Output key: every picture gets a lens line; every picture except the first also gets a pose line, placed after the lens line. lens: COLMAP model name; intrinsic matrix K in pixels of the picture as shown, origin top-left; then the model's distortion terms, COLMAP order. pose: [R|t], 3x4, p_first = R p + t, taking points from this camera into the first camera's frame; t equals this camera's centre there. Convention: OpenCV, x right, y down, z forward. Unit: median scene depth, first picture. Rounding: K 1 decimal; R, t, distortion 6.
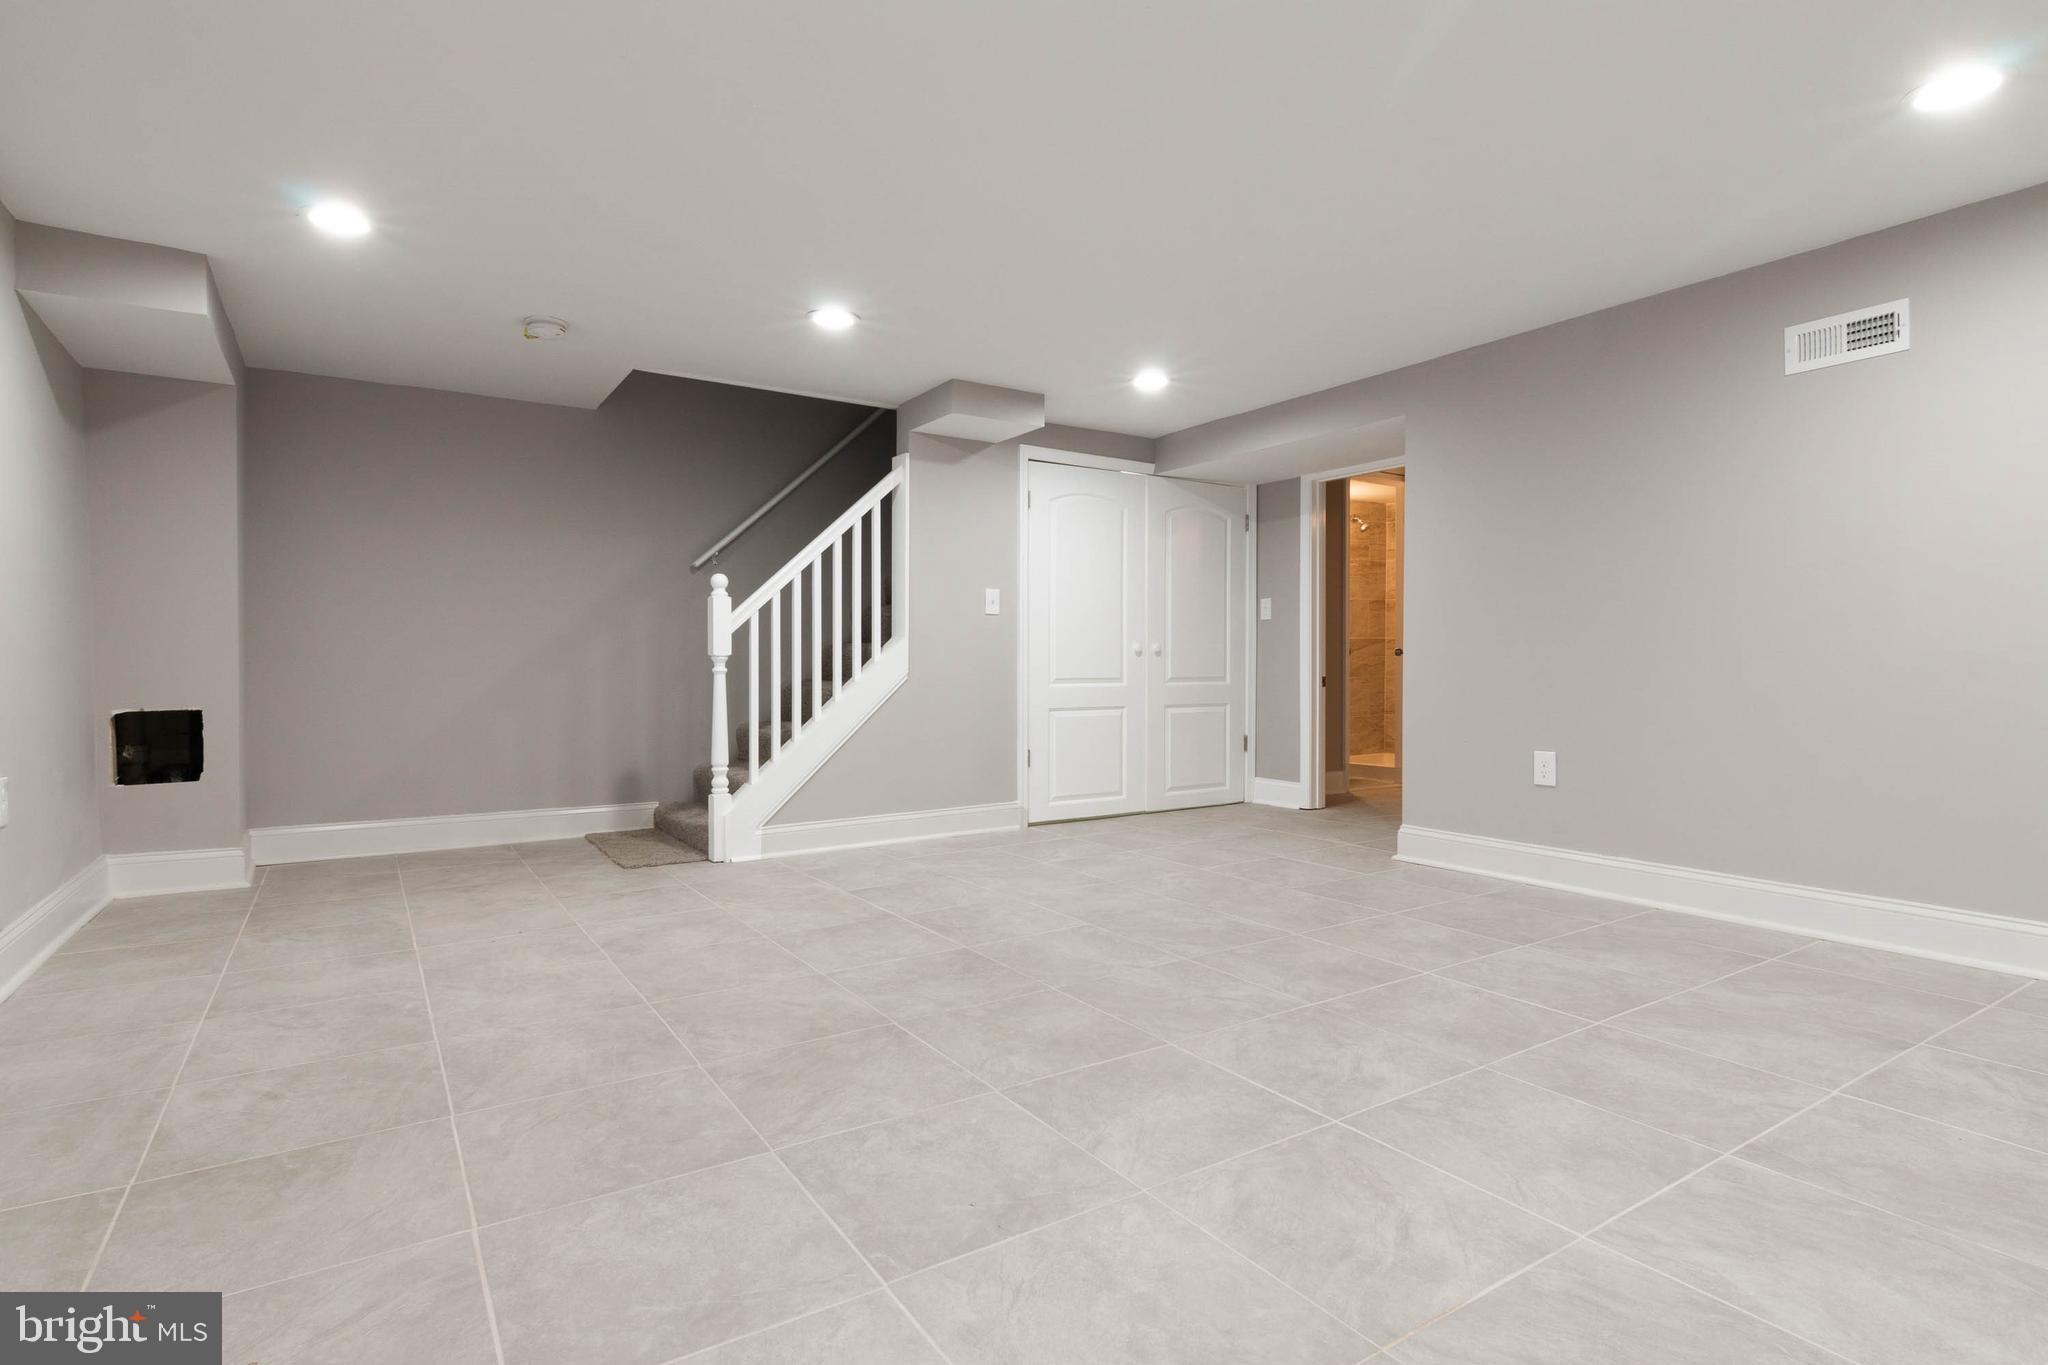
lens RADIAL K [[1024.8, 0, 1017.0], [0, 1024.8, 669.7], [0, 0, 1]] dist [-0.003477, 0.000756]
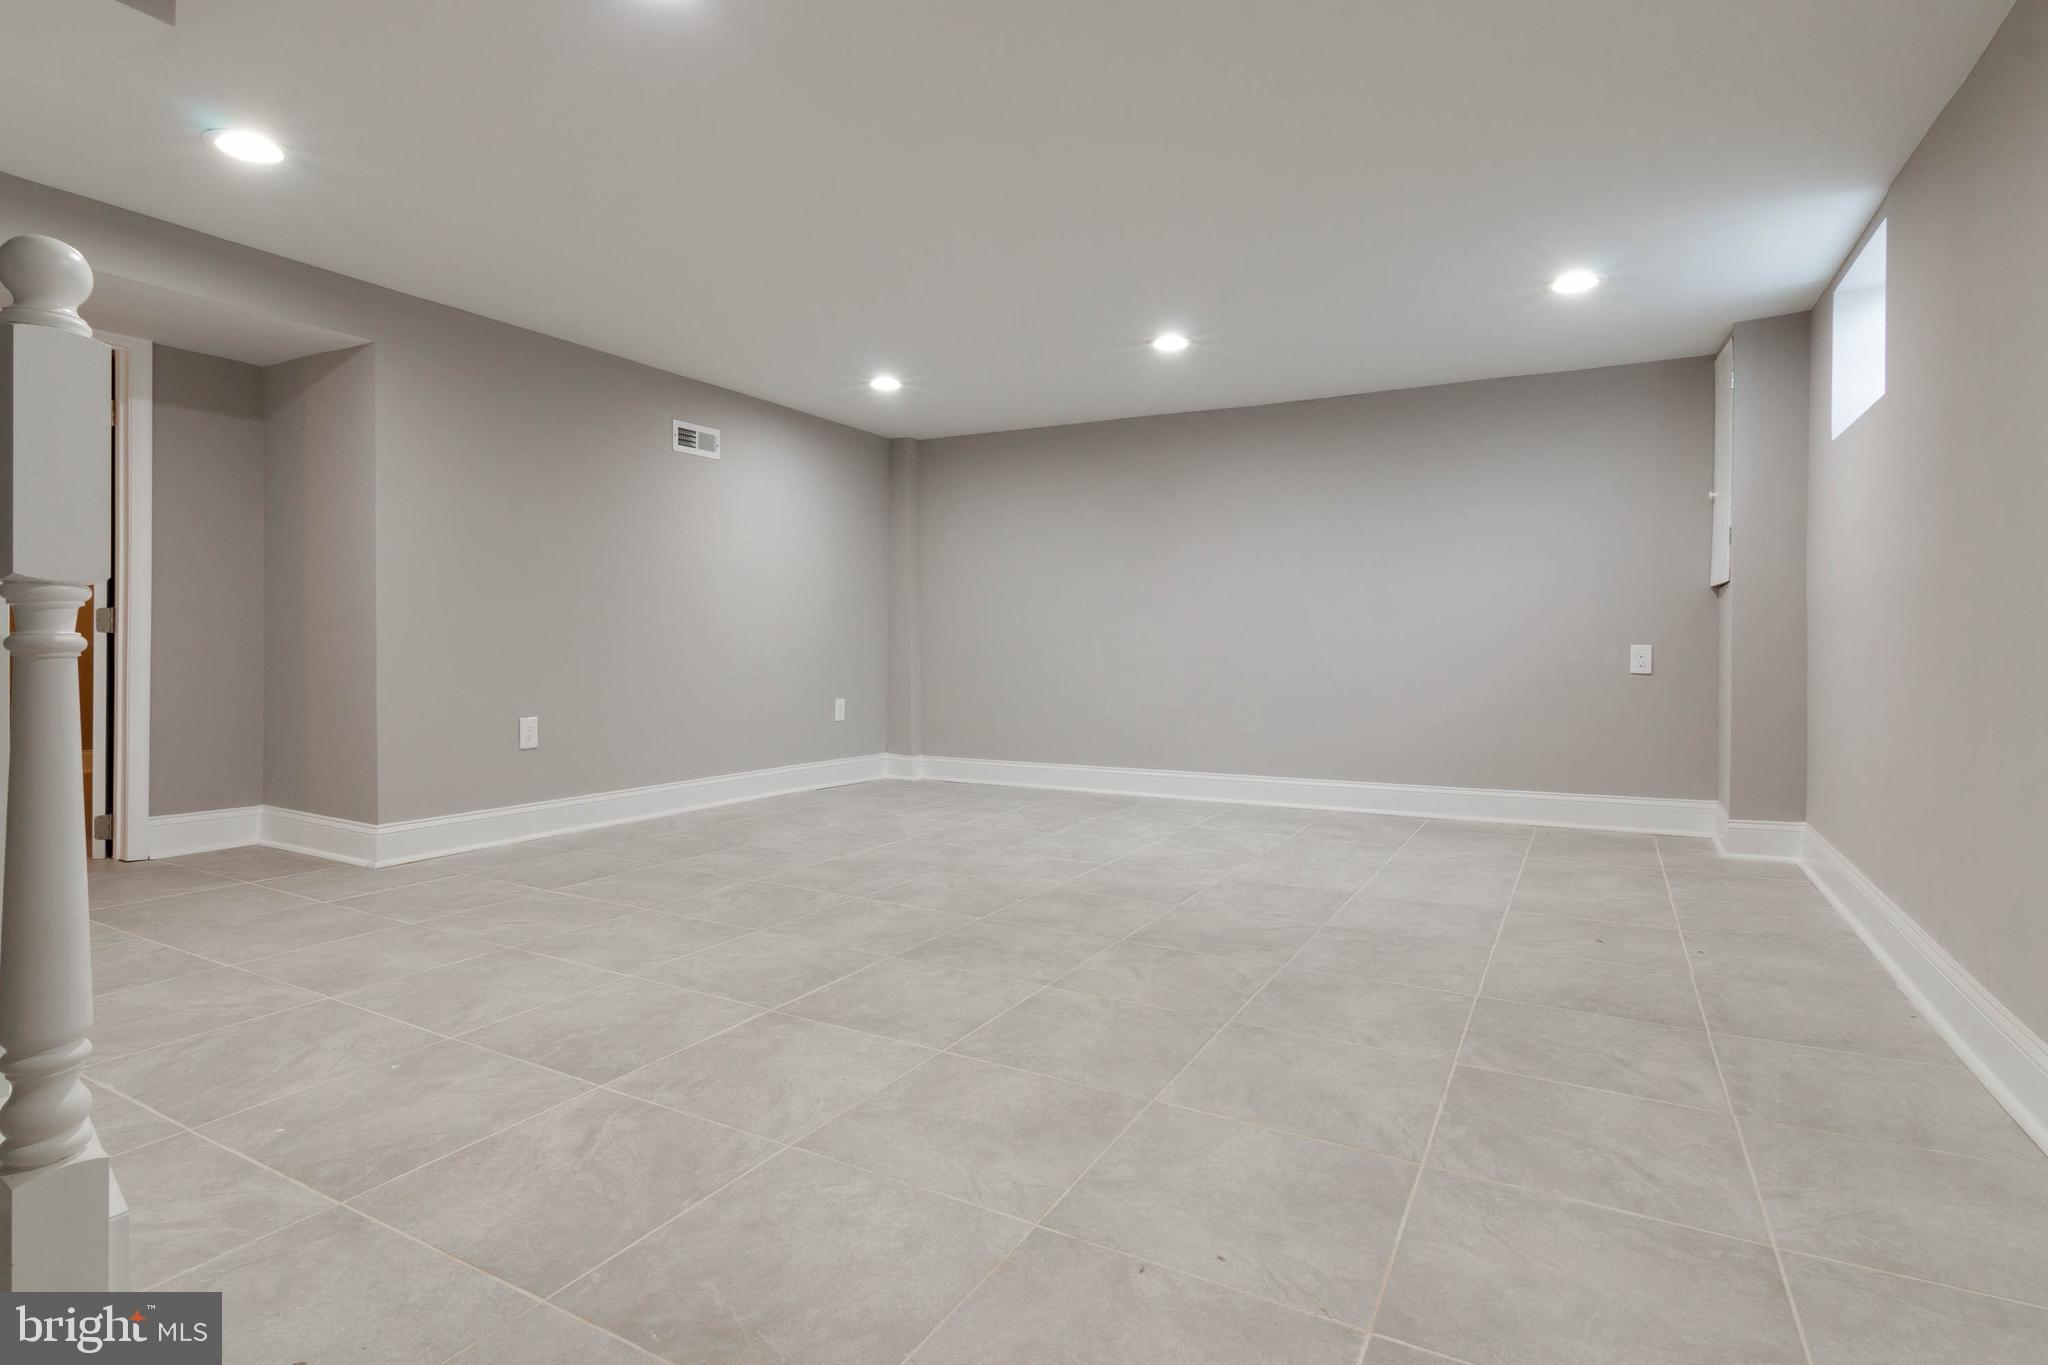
lens RADIAL K [[1024.8, 0, 1017.0], [0, 1024.8, 669.7], [0, 0, 1]] dist [-0.003477, 0.000756]
pose [[-0.469127, -0.022004, 0.882857, -1.123441], [-0.003669, 0.999729, 0.022968, 0.002099], [-0.883123, 0.007535, -0.469080, 1.686037]]
